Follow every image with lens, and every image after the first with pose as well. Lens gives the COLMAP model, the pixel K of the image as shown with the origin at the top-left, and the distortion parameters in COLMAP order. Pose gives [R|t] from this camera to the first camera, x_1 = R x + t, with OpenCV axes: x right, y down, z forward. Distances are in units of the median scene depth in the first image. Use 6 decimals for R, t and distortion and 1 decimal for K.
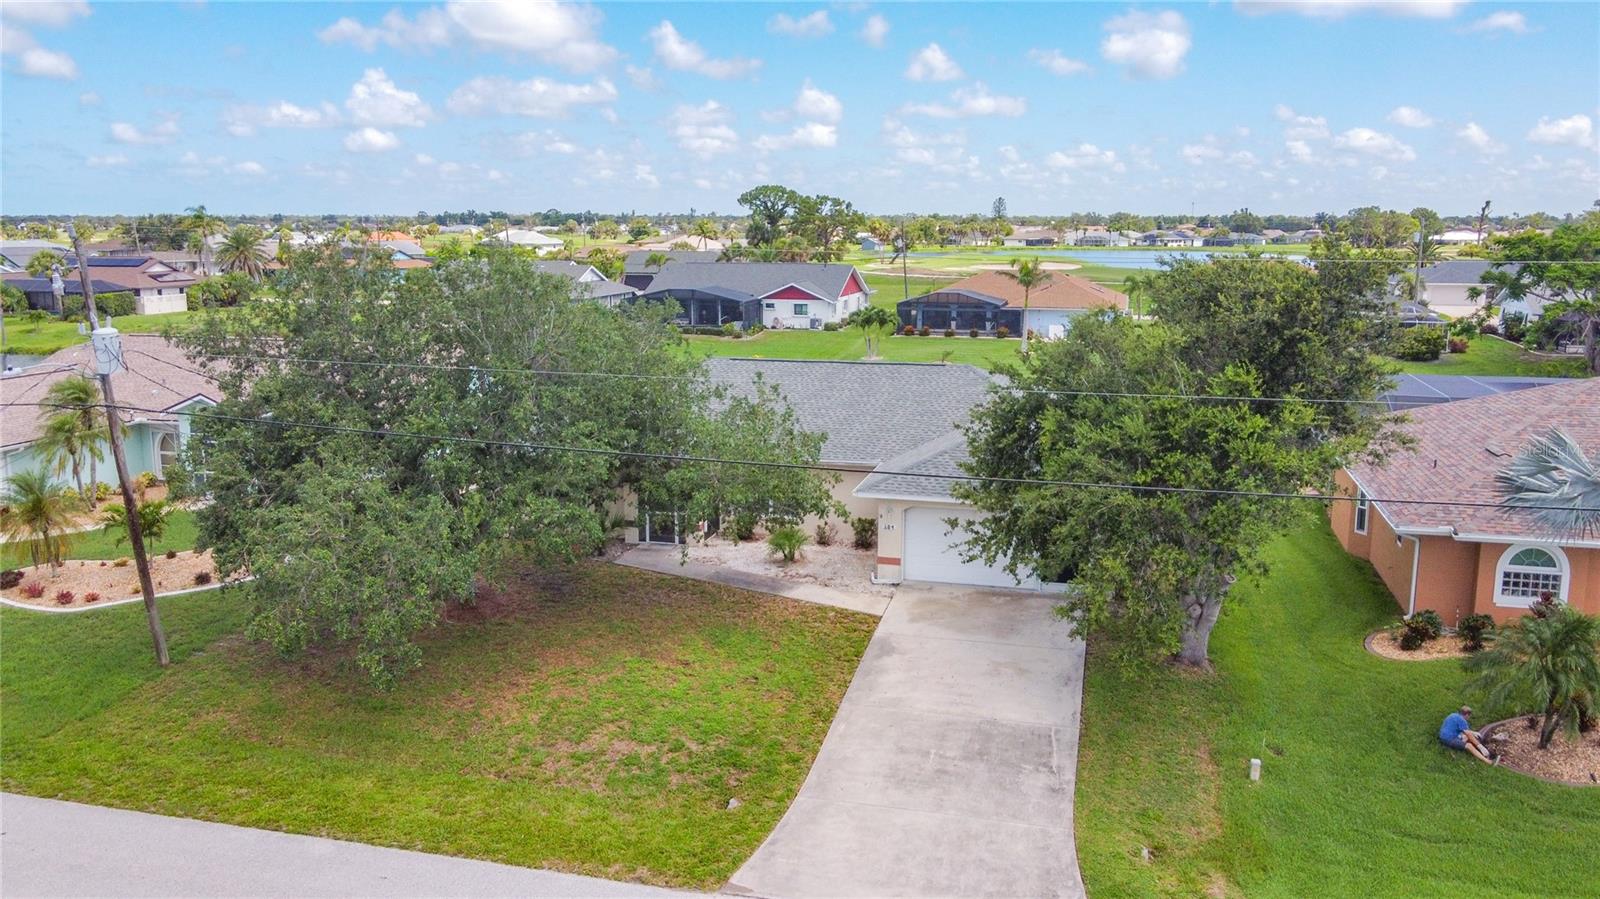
lens RADIAL K [[1231.2, 0, 800.0], [0, 1231.2, 449.5], [0, 0, 1]] dist [-0.000618, 0.027380]
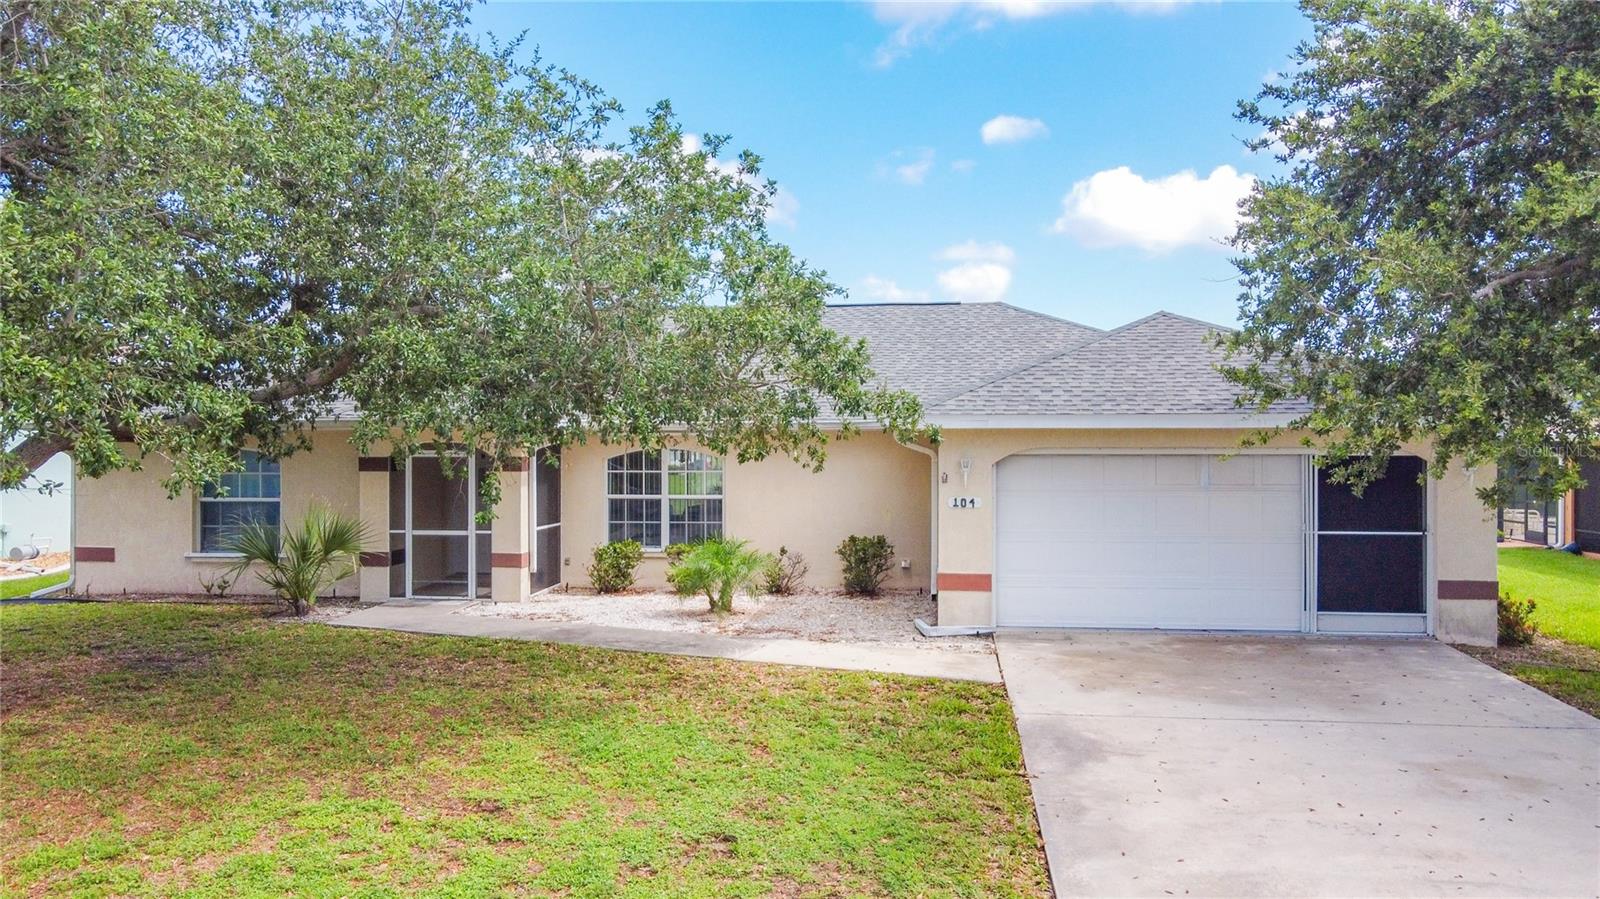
lens RADIAL K [[1231.2, 0, 800.0], [0, 1231.2, 449.5], [0, 0, 1]] dist [-0.000618, 0.027380]
pose [[0.987428, 0.008689, 0.157828, -0.063814], [0.020526, 0.982985, -0.182534, 0.139437], [-0.156729, 0.183479, 0.970449, 0.646577]]
